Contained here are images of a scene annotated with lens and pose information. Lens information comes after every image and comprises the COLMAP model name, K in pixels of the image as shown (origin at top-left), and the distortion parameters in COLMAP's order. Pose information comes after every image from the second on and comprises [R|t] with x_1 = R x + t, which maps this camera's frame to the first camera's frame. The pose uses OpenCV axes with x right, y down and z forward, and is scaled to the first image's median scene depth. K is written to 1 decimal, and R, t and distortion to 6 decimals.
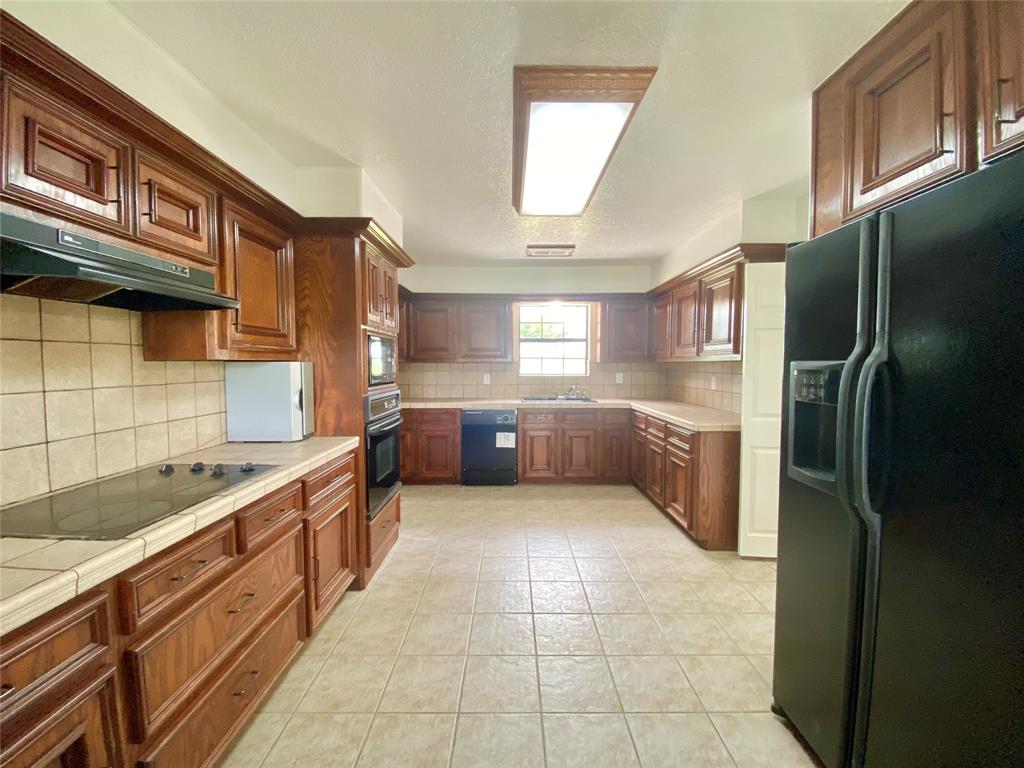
lens RADIAL K [[416.8, 0, 509.9], [0, 416.8, 380.9], [0, 0, 1]] dist [0.034310, -0.026138]
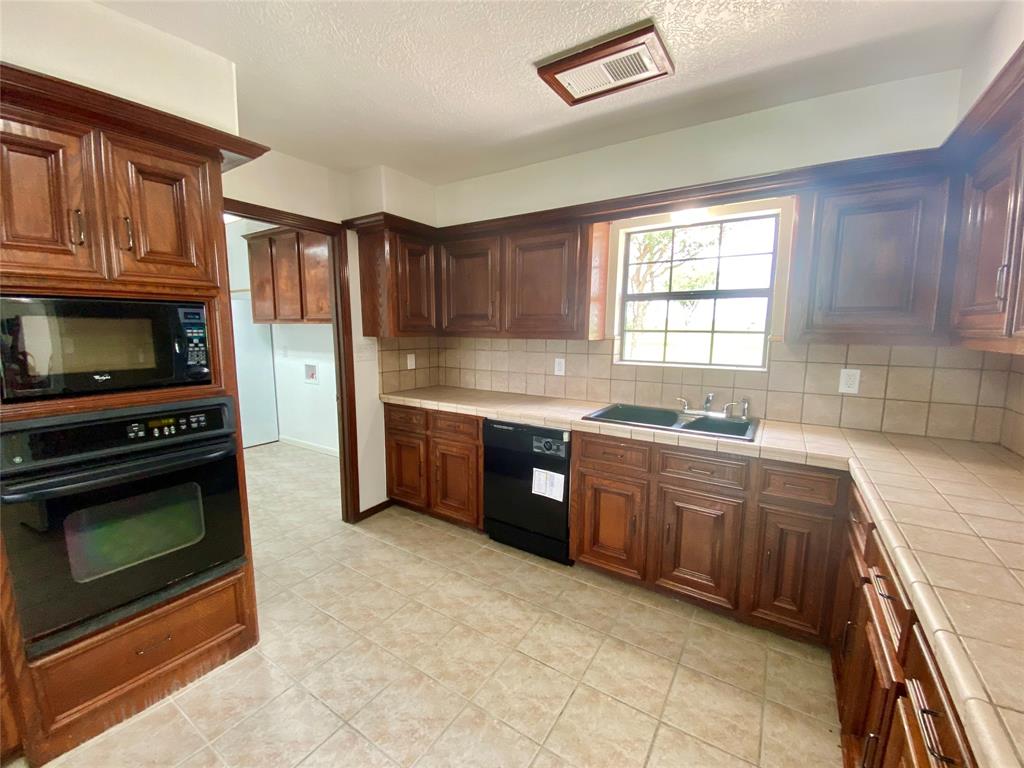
lens RADIAL K [[416.8, 0, 509.9], [0, 416.8, 380.9], [0, 0, 1]] dist [0.034310, -0.026138]
pose [[0.835271, 0.071638, -0.545151, 0.231525], [-0.028058, 0.995738, 0.087860, -0.038063], [0.549122, -0.058091, 0.833721, 0.523495]]
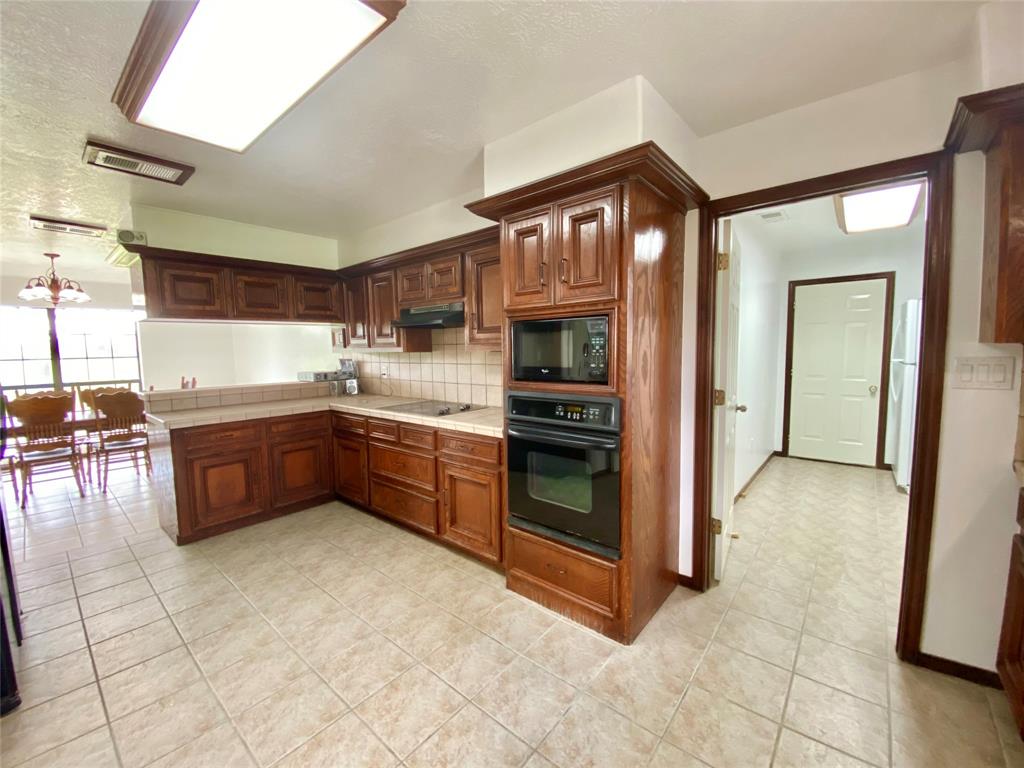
lens RADIAL K [[416.8, 0, 509.9], [0, 416.8, 380.9], [0, 0, 1]] dist [0.034310, -0.026138]
pose [[-0.650601, 0.065173, -0.756618, 0.191632], [-0.016916, 0.994820, 0.100237, -0.039951], [0.759231, 0.078013, -0.646128, 0.886221]]
